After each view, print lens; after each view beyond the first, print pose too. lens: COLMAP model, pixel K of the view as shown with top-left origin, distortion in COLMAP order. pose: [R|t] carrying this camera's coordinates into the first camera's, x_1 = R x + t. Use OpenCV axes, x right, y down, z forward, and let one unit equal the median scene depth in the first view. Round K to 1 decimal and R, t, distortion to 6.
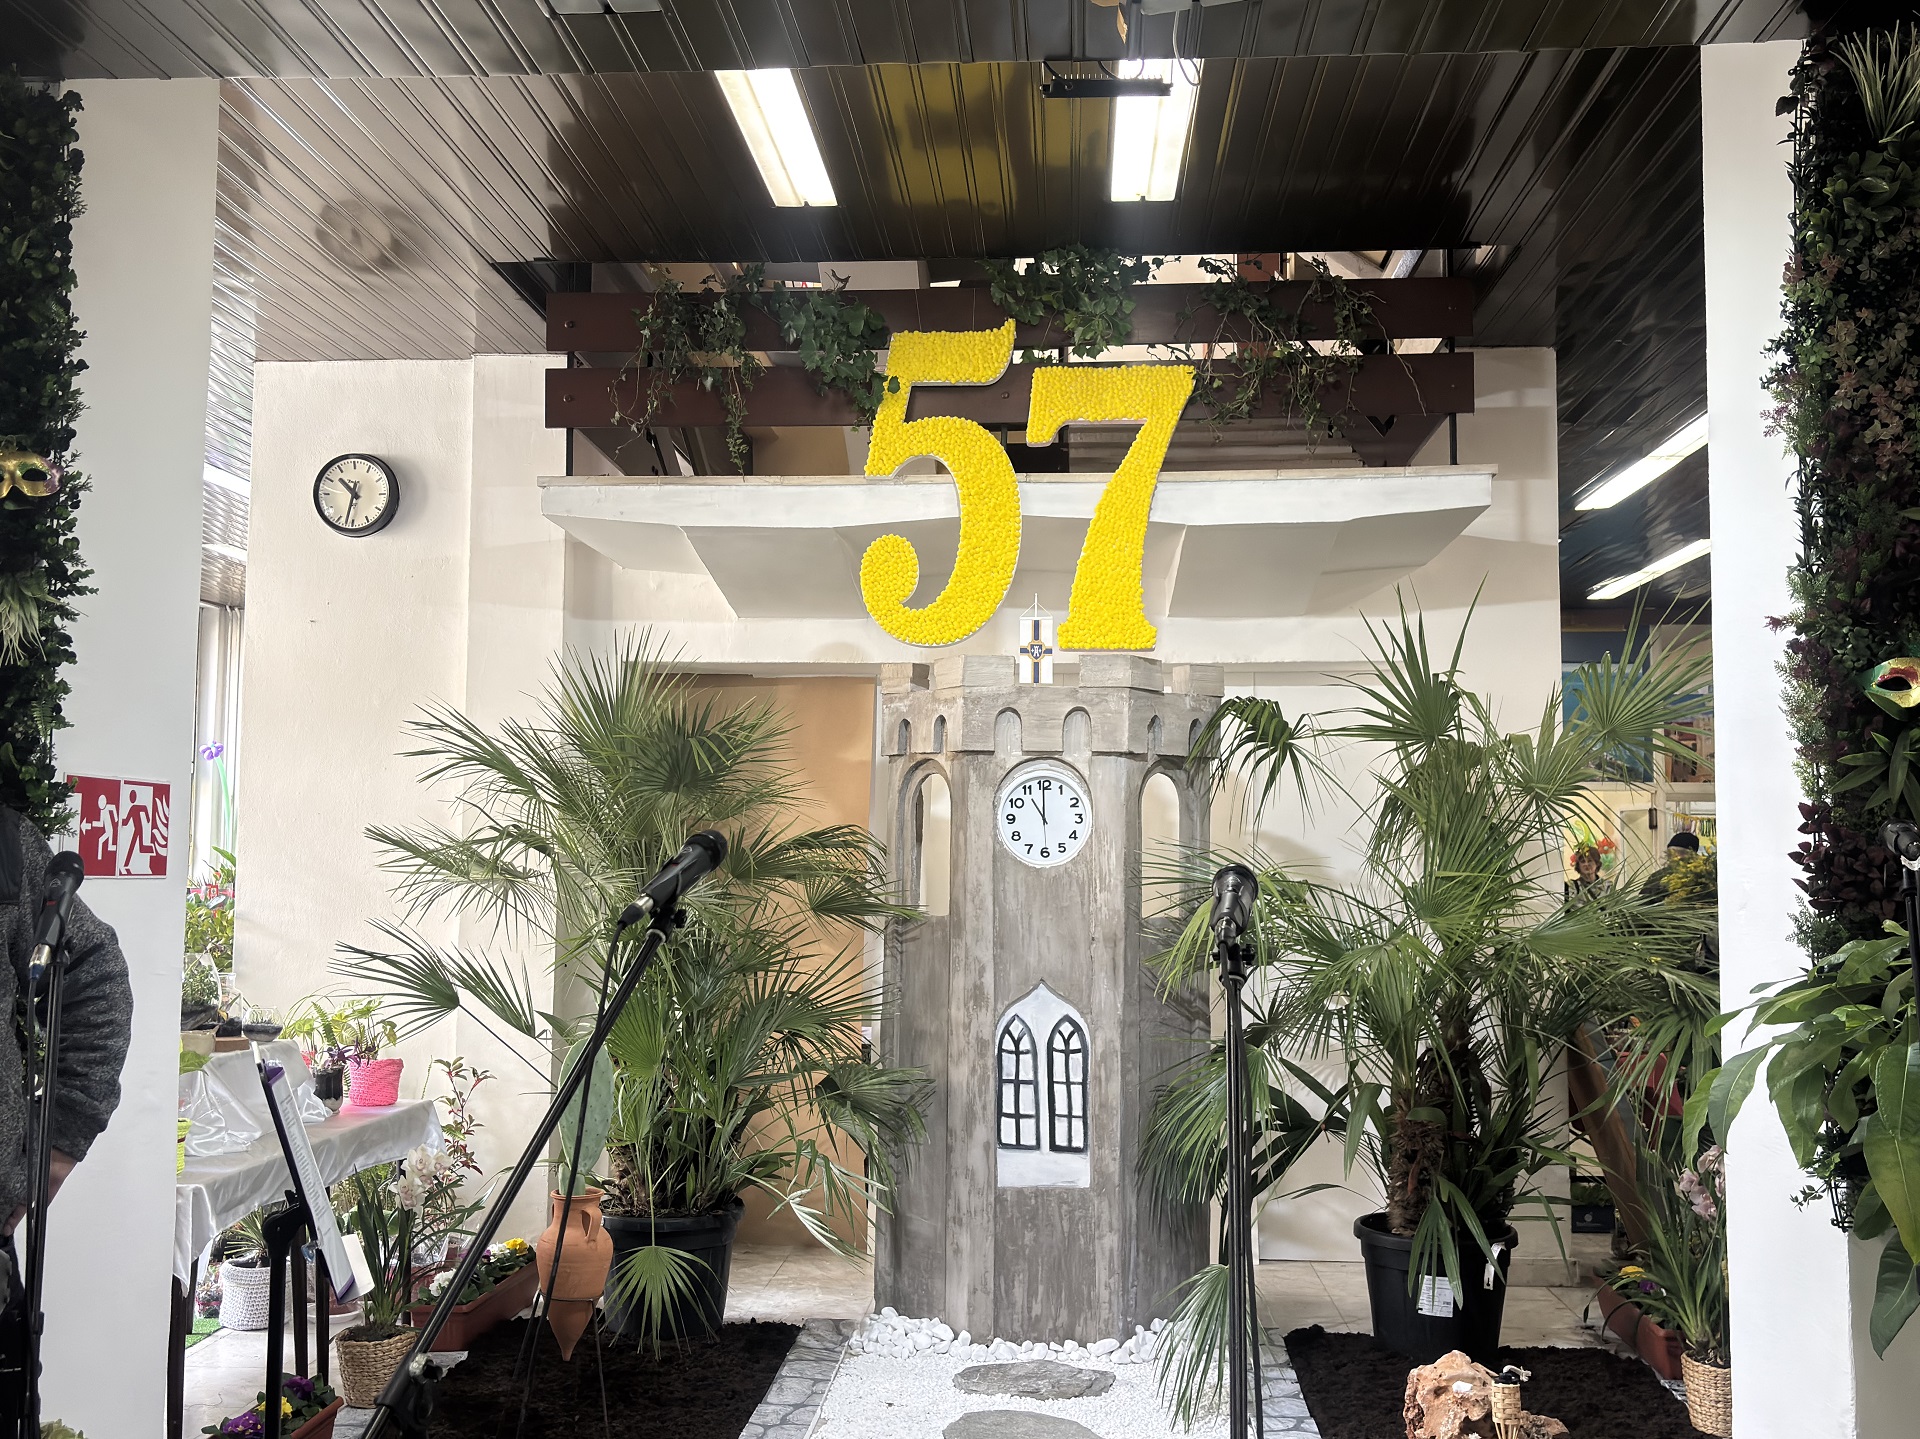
lens RADIAL K [[1871.0, 0, 966.8], [0, 1871.0, 723.1], [0, 0, 1]] dist [0.178804, -0.345511]
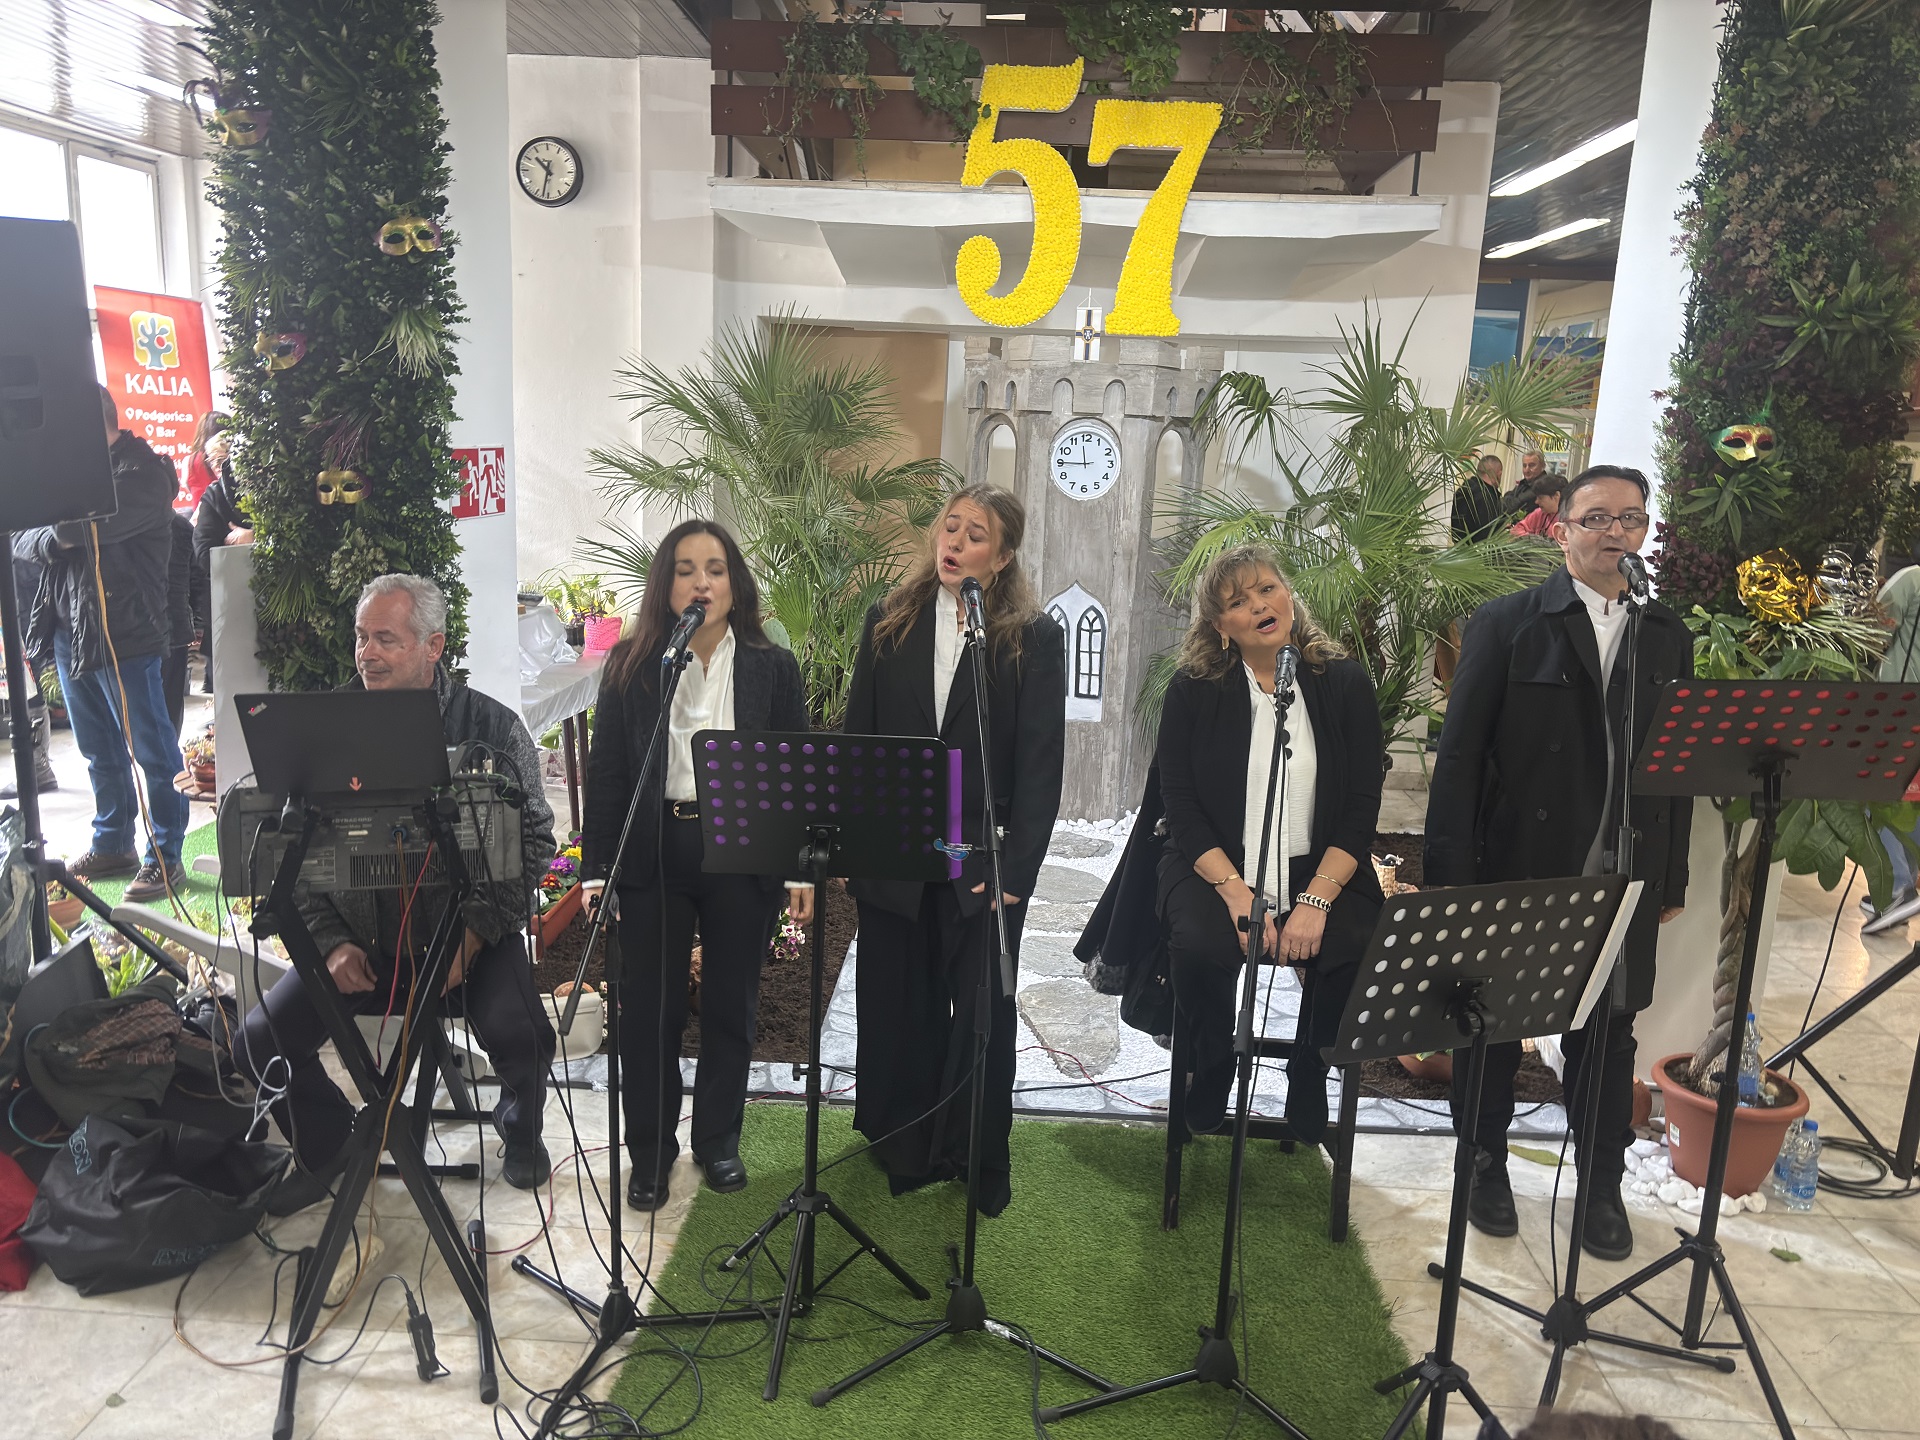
lens RADIAL K [[1465.9, 0, 956.6], [0, 1465.9, 718.8], [0, 0, 1]] dist [0.085695, -0.132821]
pose [[0.999360, 0.032605, 0.014710, -0.061455], [-0.035370, 0.962033, 0.270631, -0.055893], [-0.005328, -0.270978, 0.962571, -0.075655]]
